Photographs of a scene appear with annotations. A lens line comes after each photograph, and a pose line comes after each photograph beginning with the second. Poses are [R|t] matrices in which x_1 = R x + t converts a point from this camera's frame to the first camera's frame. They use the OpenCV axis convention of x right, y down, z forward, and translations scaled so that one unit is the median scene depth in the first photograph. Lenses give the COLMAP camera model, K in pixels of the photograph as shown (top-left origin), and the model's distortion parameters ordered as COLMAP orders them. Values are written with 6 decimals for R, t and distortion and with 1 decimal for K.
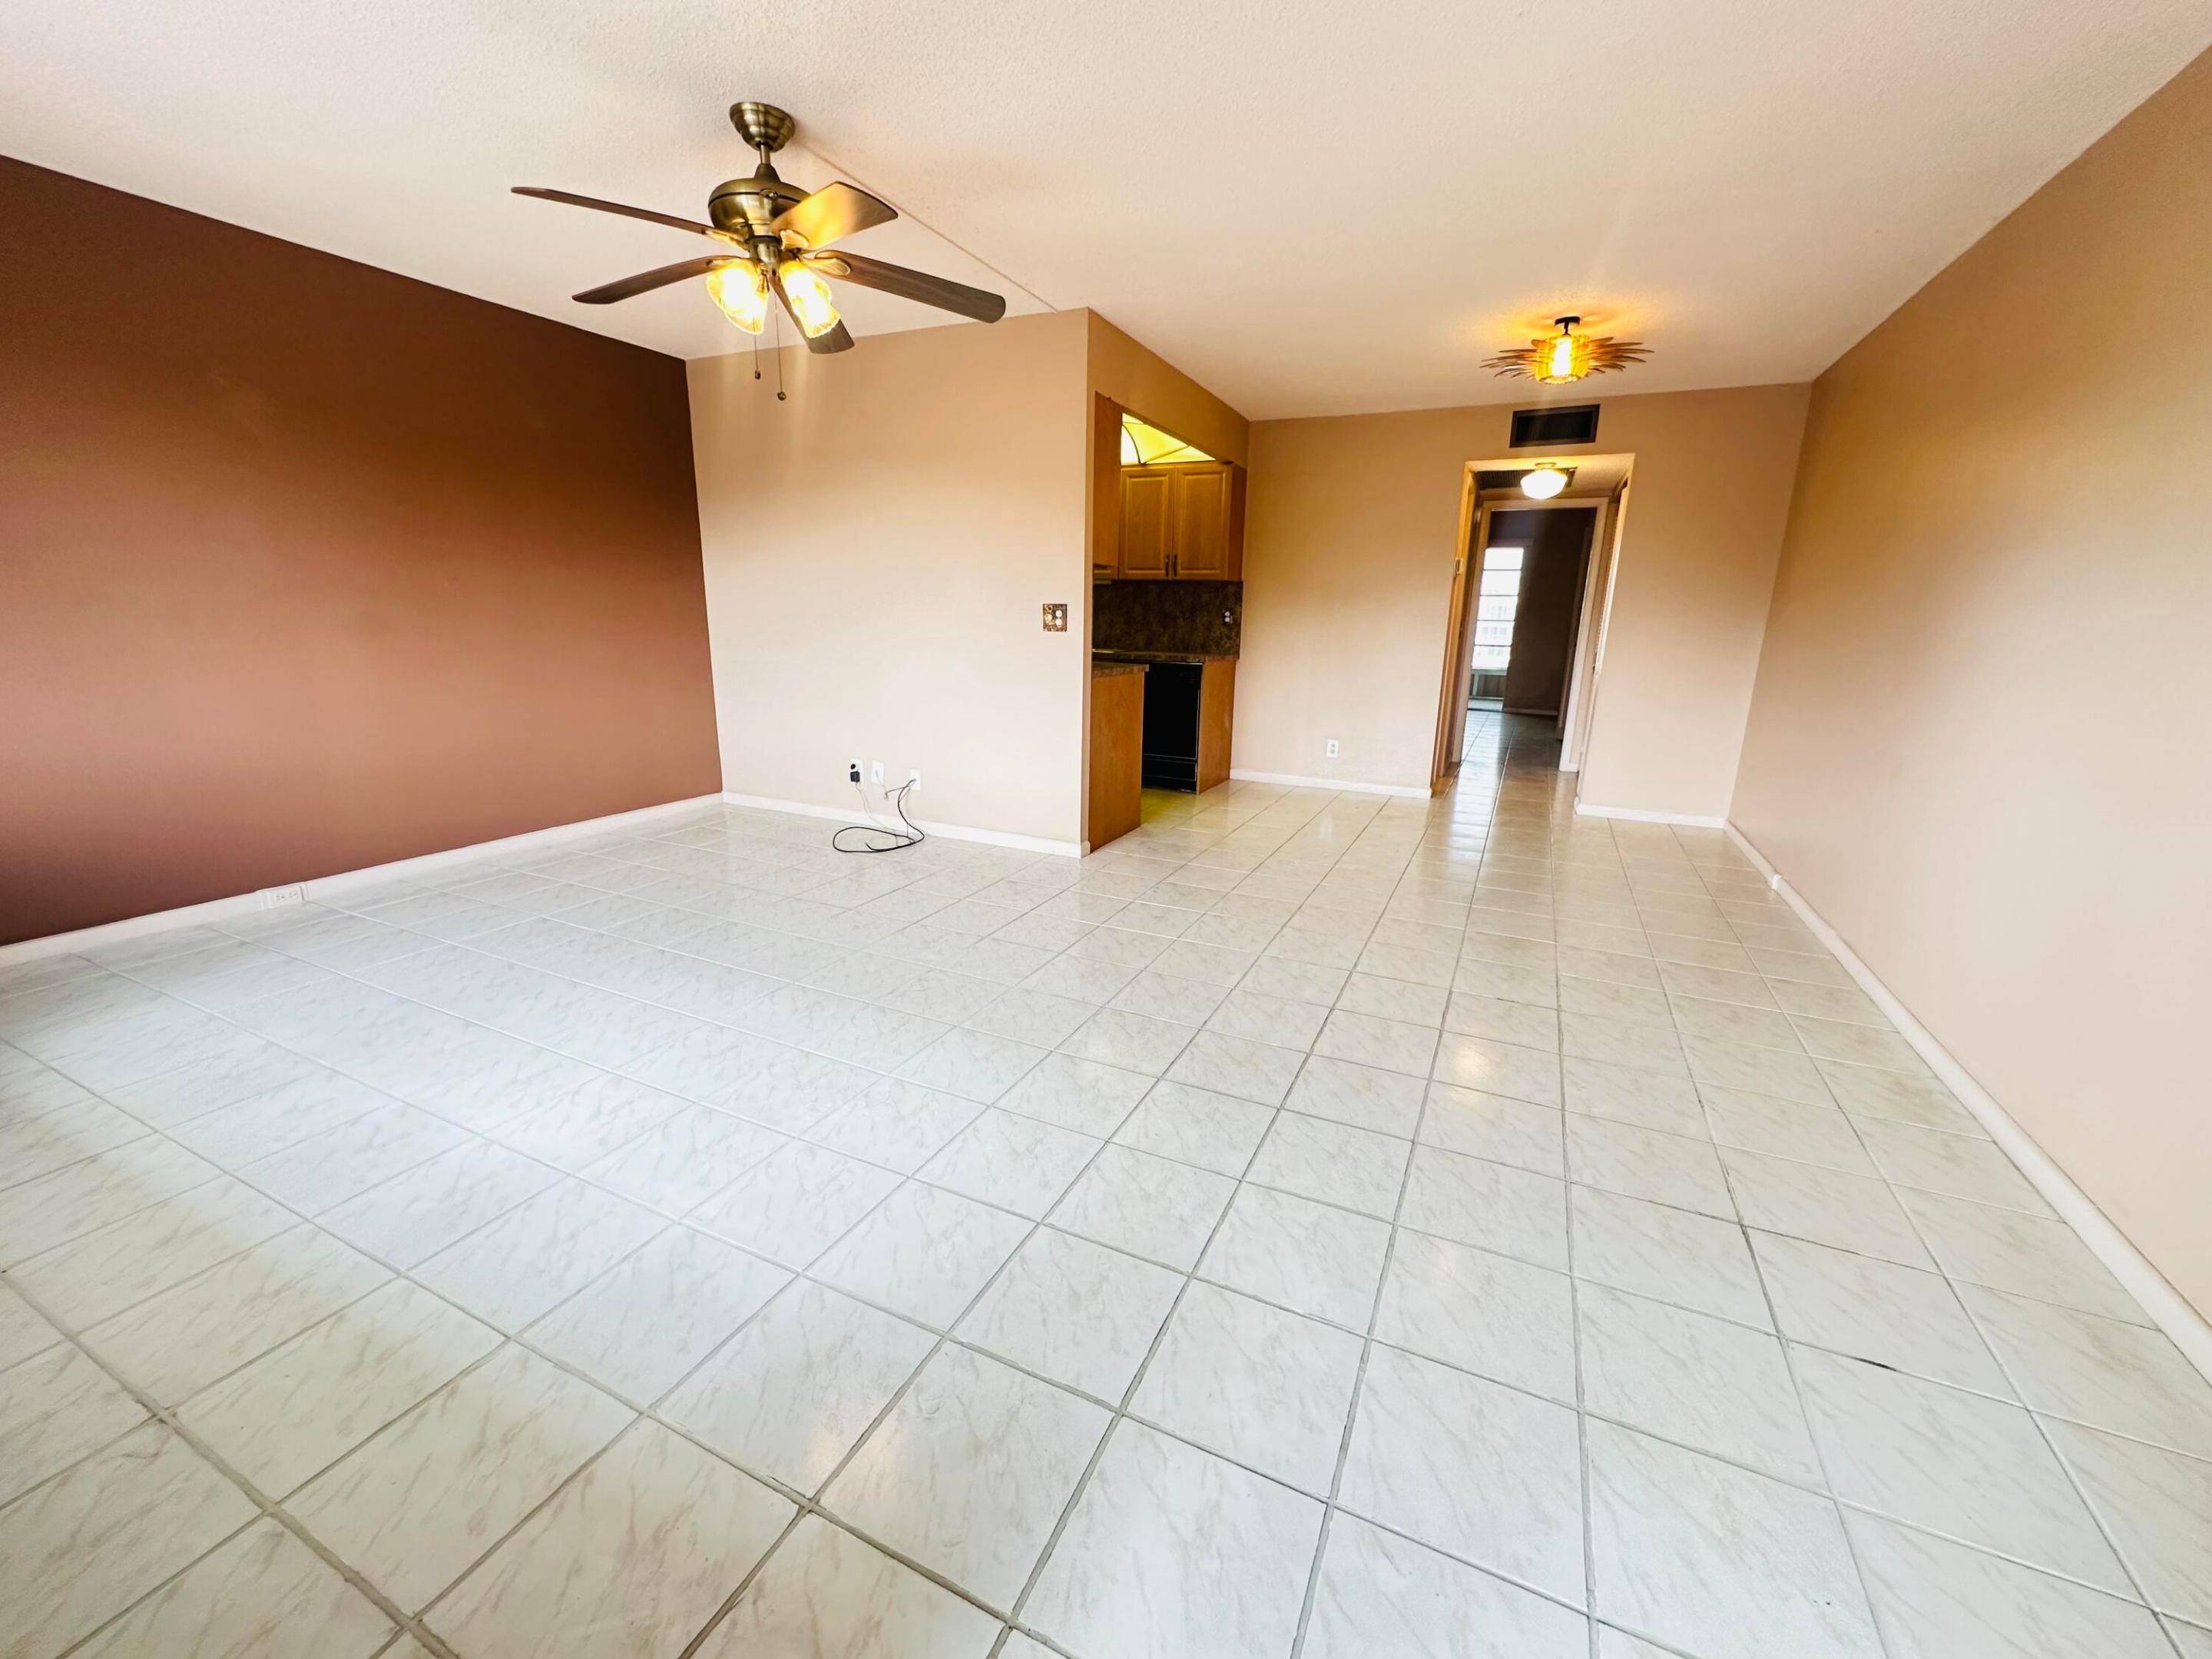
lens RADIAL K [[882.9, 0, 1109.1], [0, 882.9, 835.7], [0, 0, 1]] dist [0.000132, 0.000077]
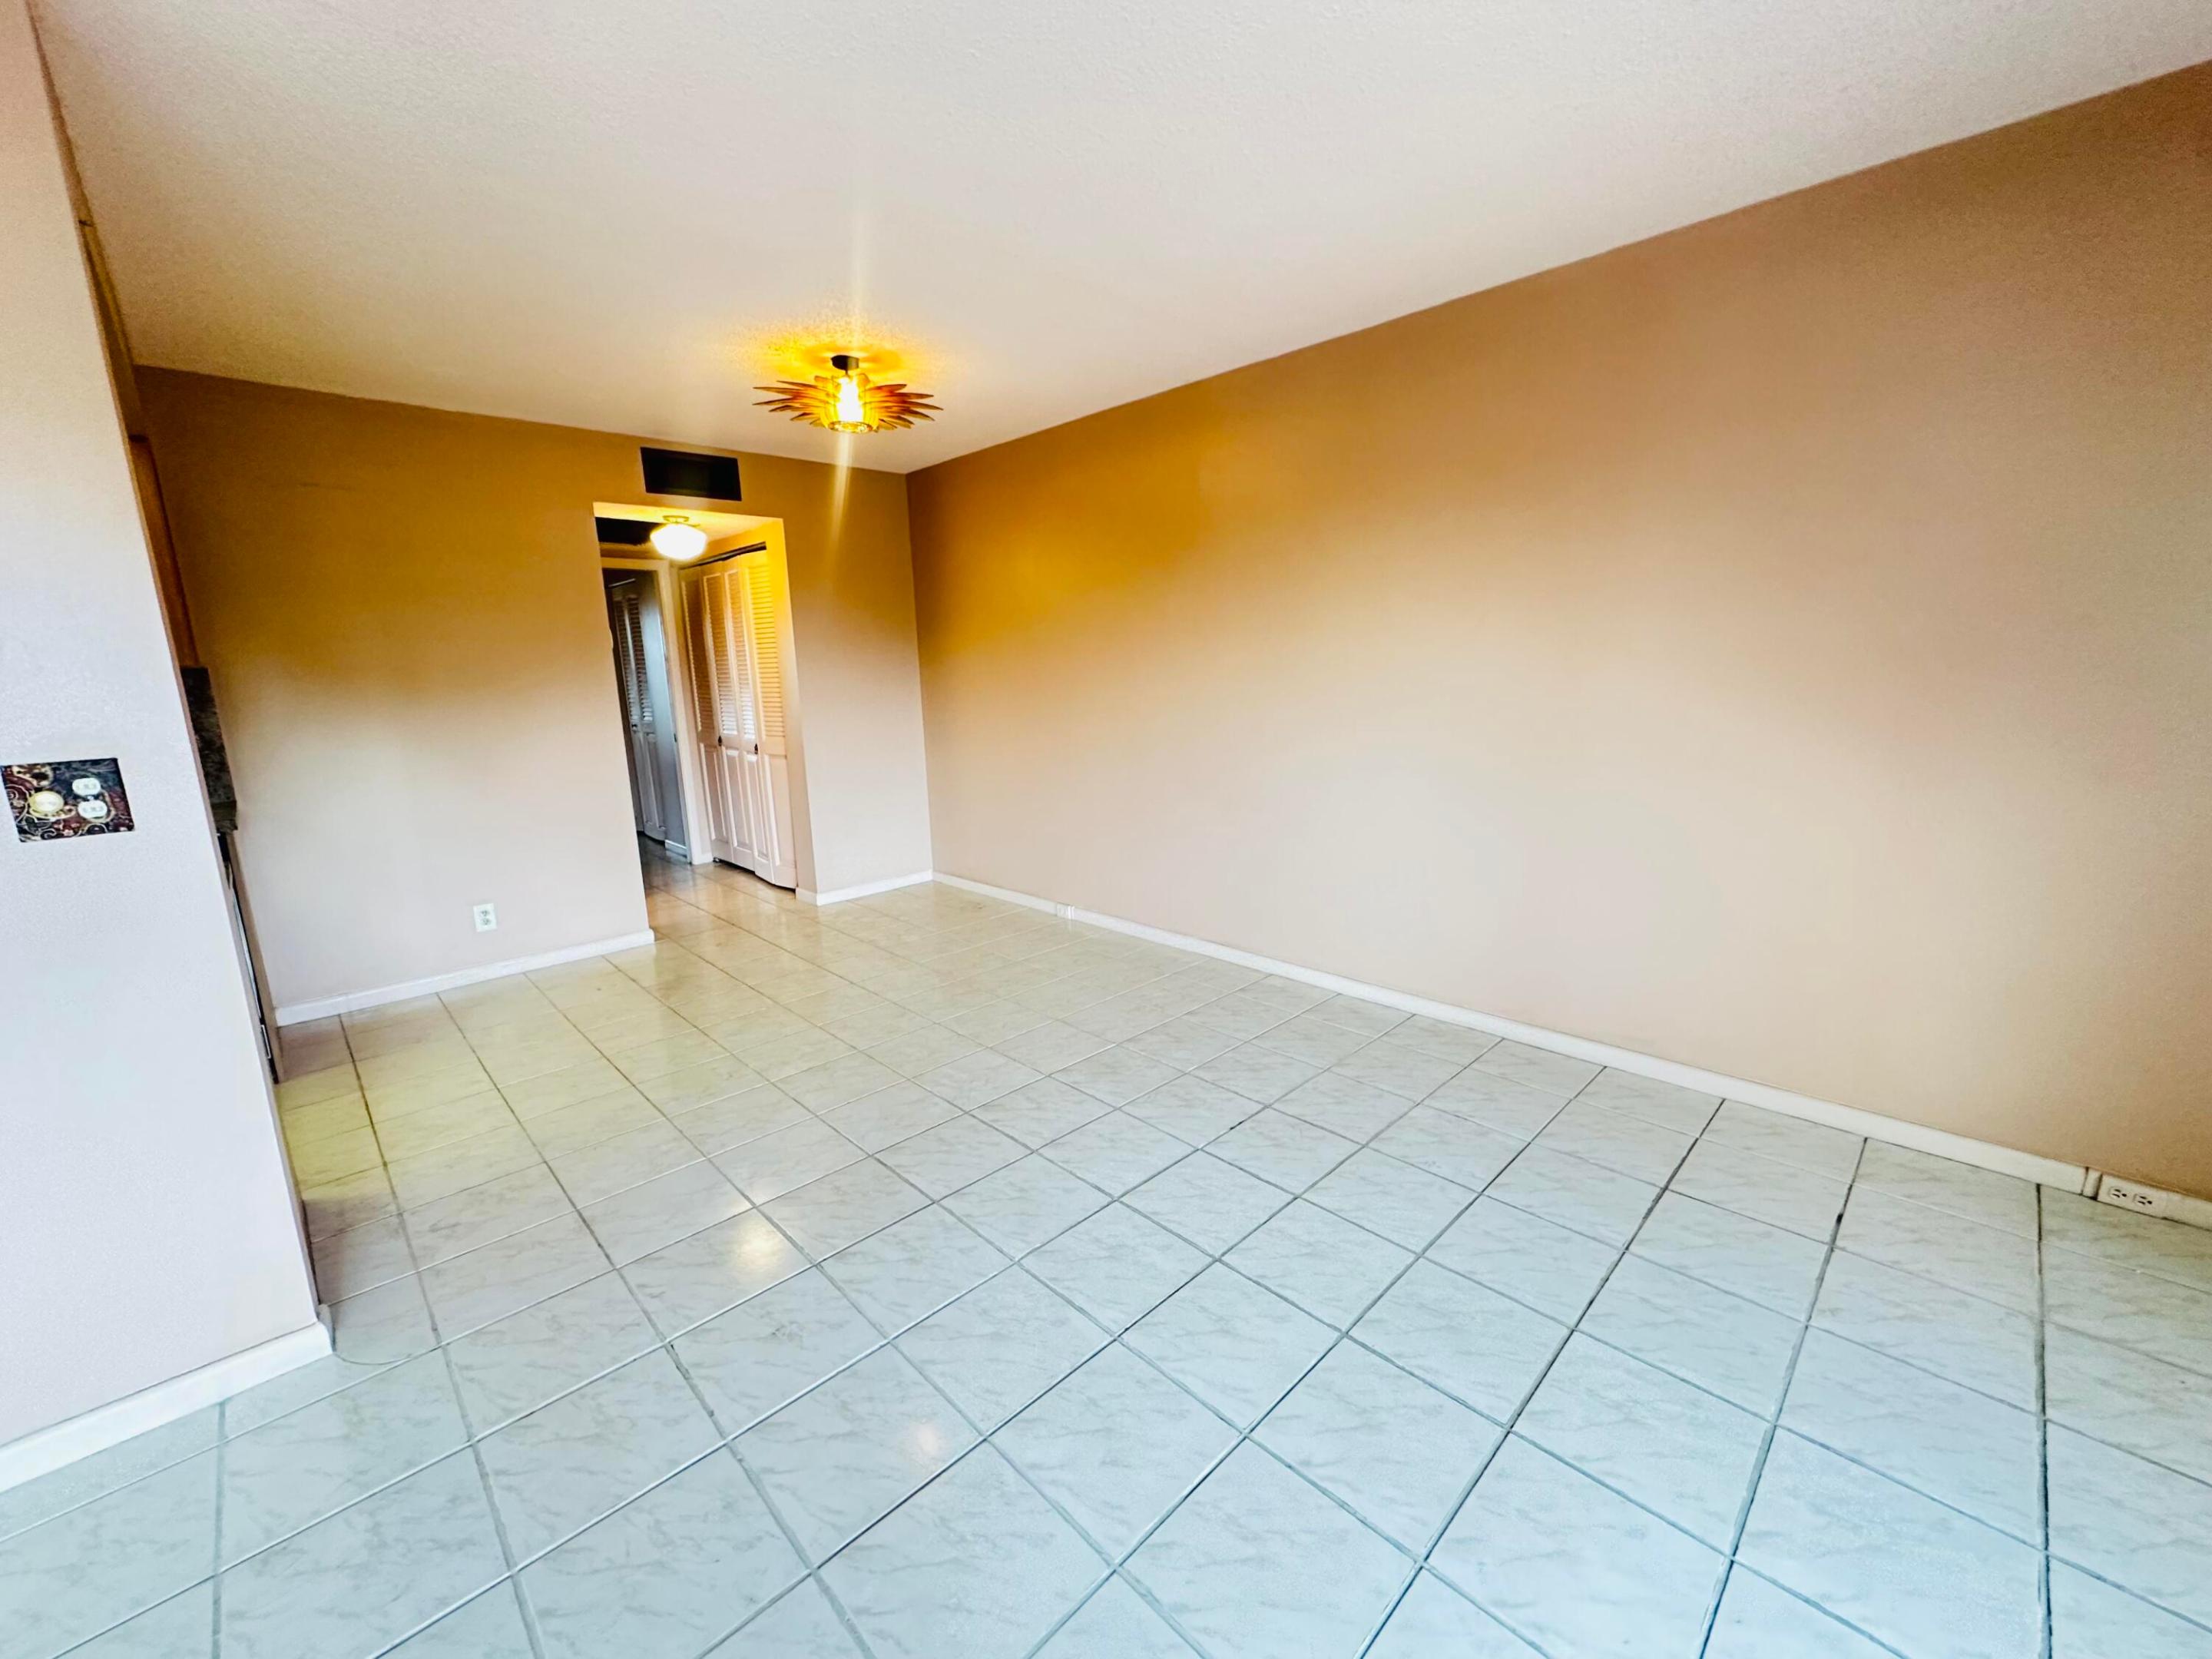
lens RADIAL K [[882.9, 0, 1098.1], [0, 882.9, 831.4], [0, 0, 1]] dist [0.000132, 0.000077]
pose [[0.355039, -0.207856, 0.911451, -0.239297], [0.271193, 0.955944, 0.112364, -0.161153], [-0.894652, 0.207285, 0.395766, 0.488765]]
